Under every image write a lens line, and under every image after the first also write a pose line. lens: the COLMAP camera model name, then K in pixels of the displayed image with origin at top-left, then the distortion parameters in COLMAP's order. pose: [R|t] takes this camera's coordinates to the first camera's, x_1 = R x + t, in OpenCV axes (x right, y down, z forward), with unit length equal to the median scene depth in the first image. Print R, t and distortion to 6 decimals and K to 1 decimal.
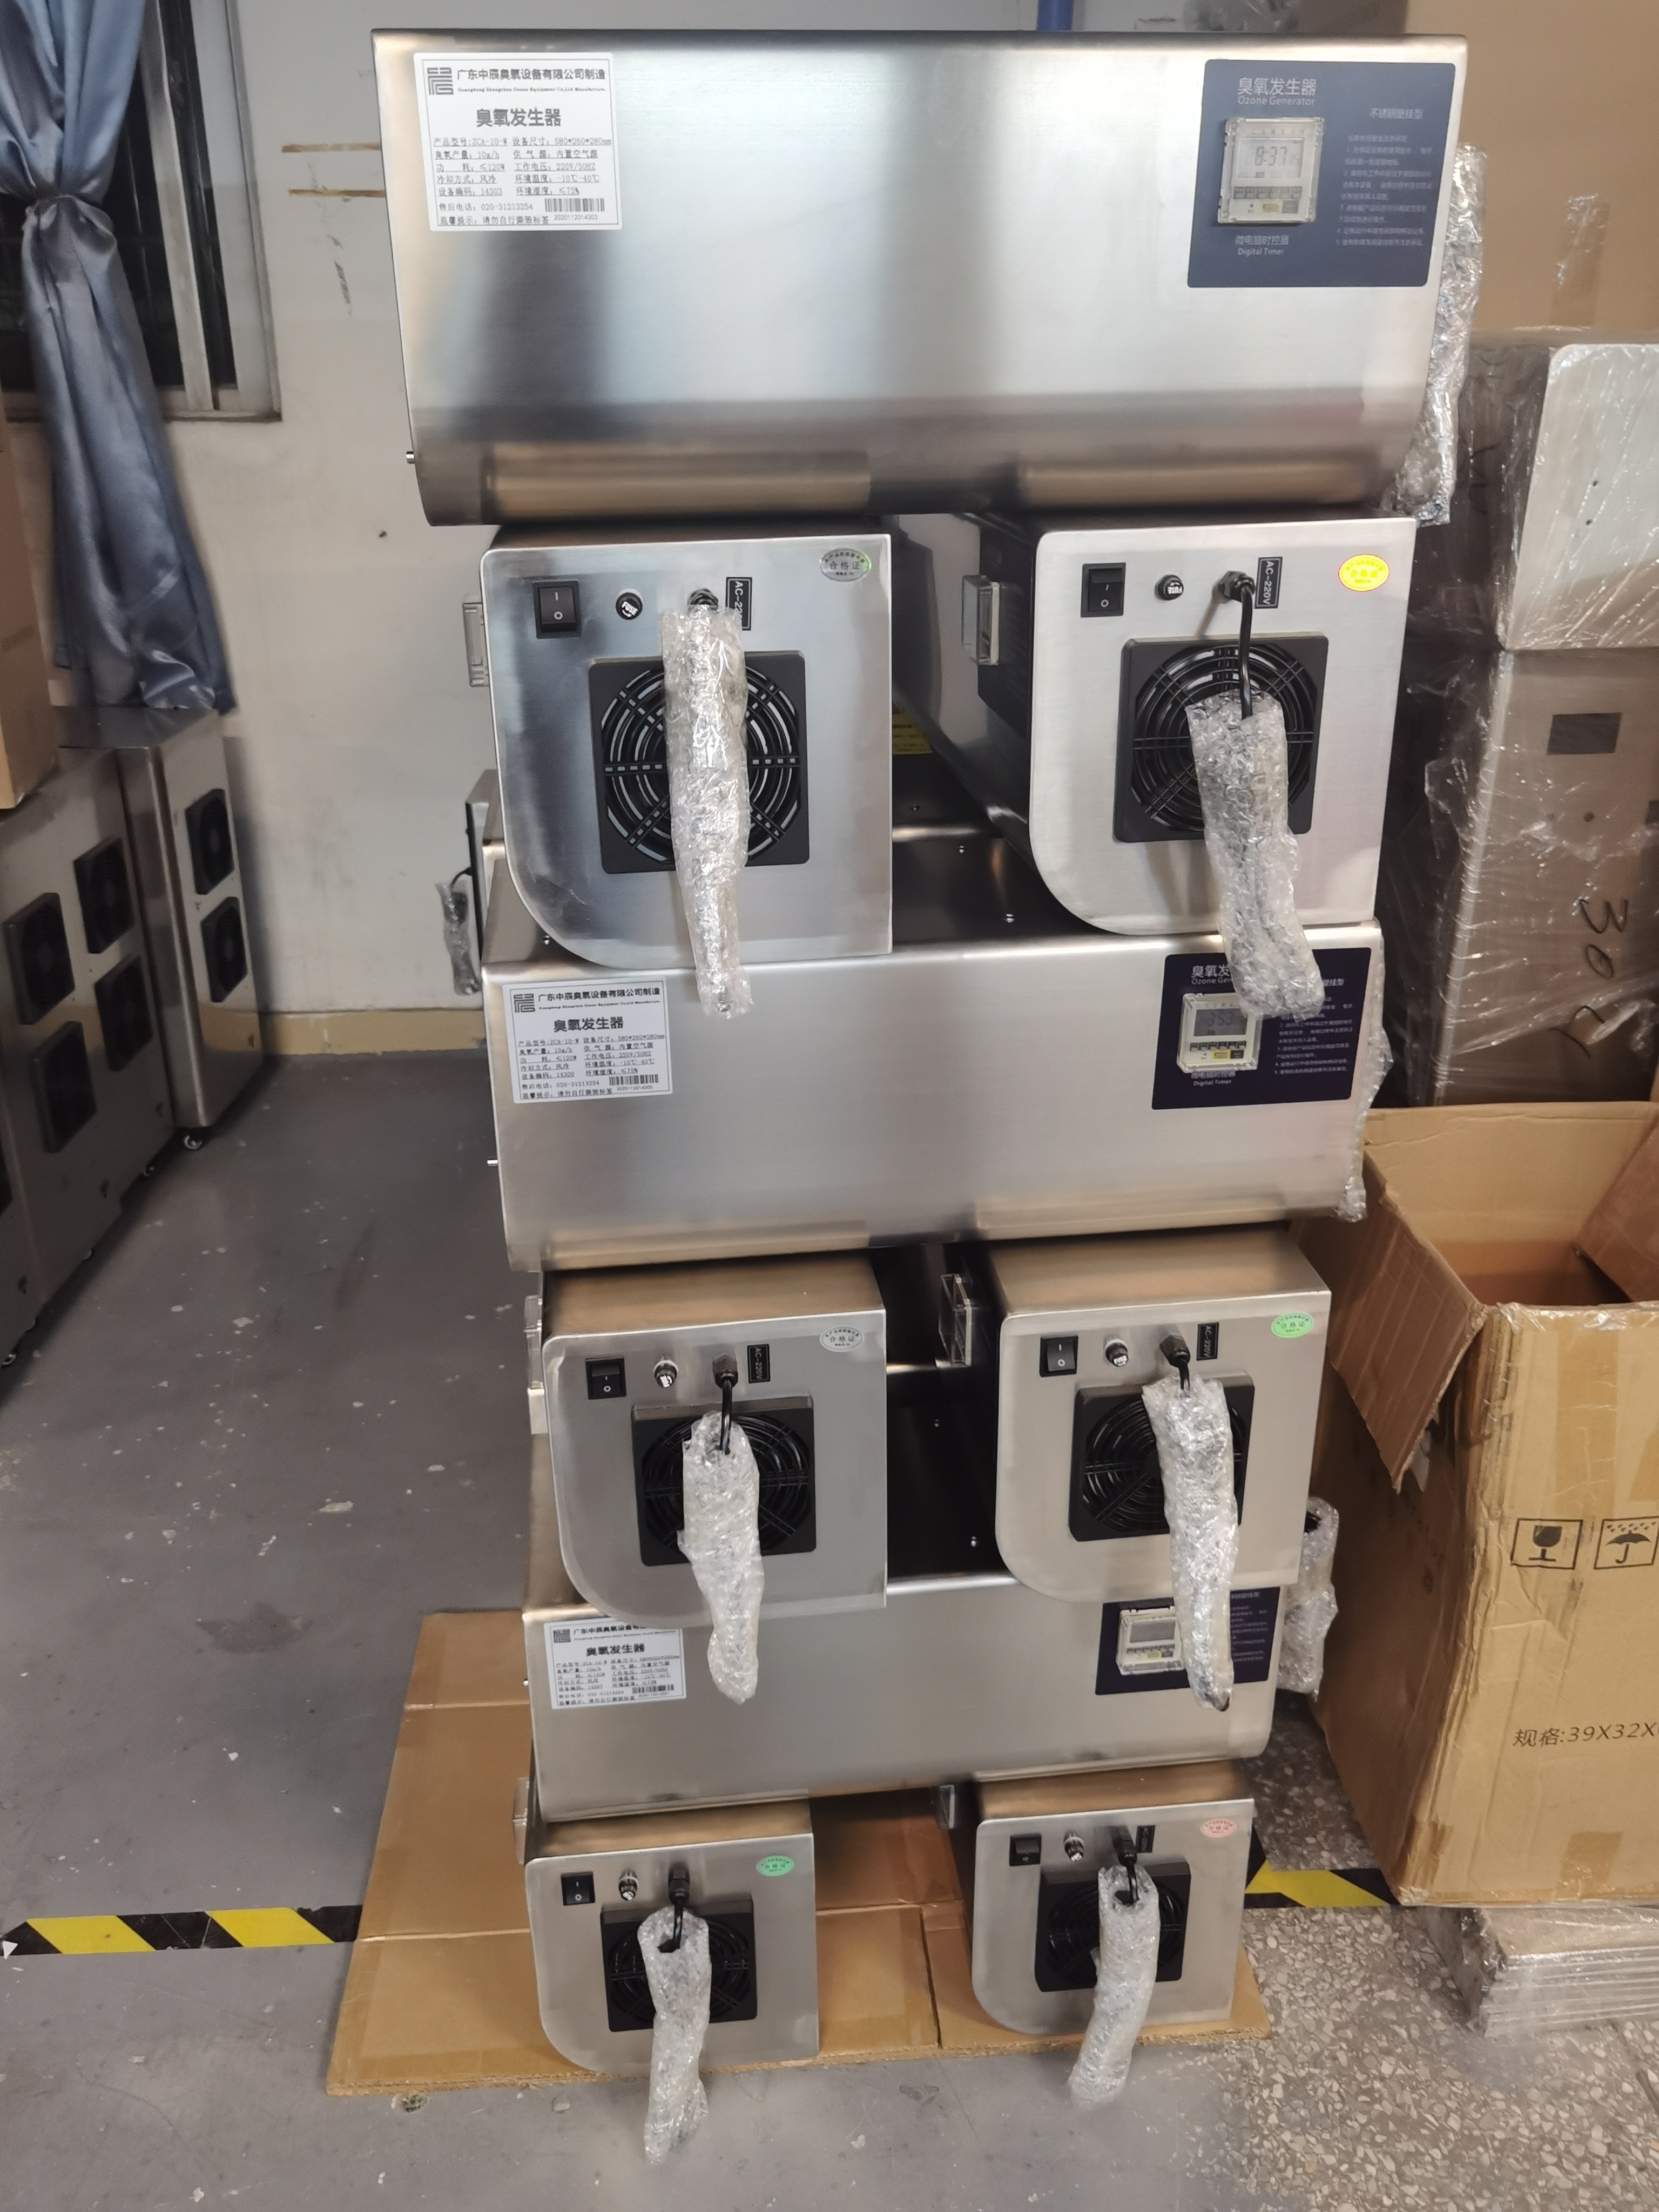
lens RADIAL K [[1762.0, 0, 838.3], [0, 1762.0, 1099.2], [0, 0, 1]] dist [0.032423, -0.040513]
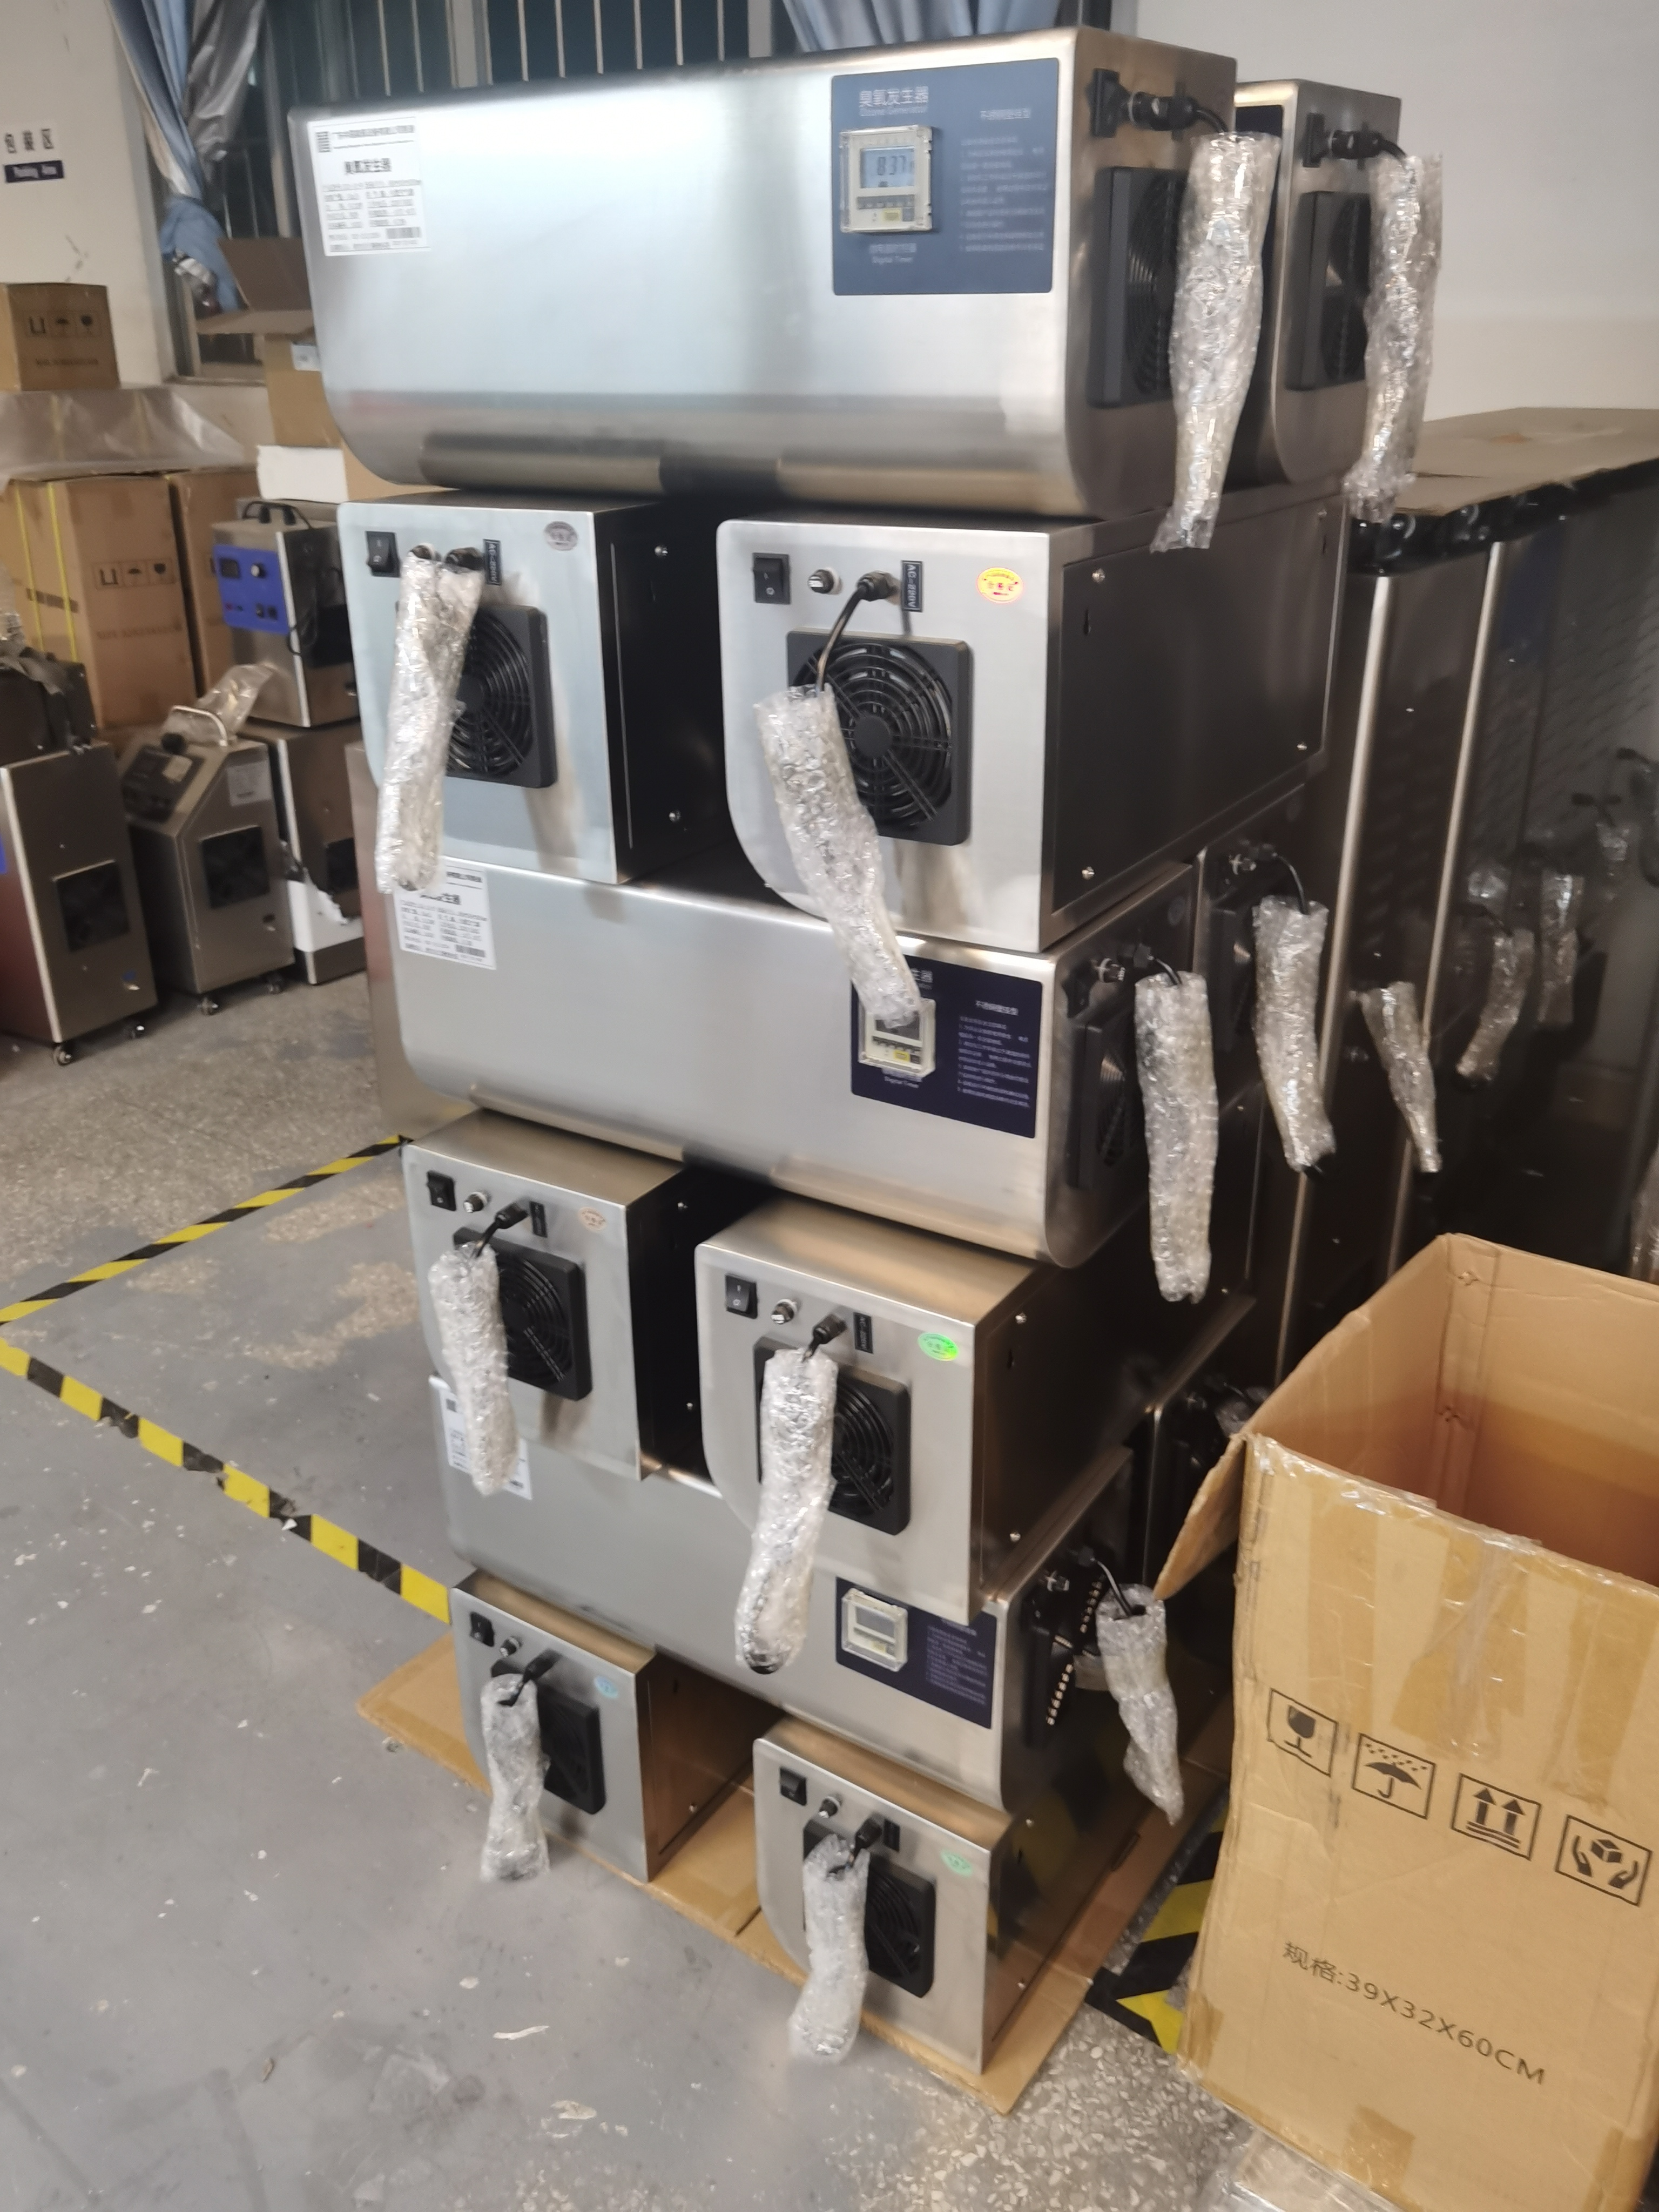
lens RADIAL K [[1762.0, 0, 829.7], [0, 1762.0, 1101.7], [0, 0, 1]] dist [0.032423, -0.040513]
pose [[0.773772, 0.256408, -0.579251, 0.809395], [-0.255762, 0.963028, 0.084637, -0.077471], [0.579537, 0.082661, 0.810743, 0.169223]]
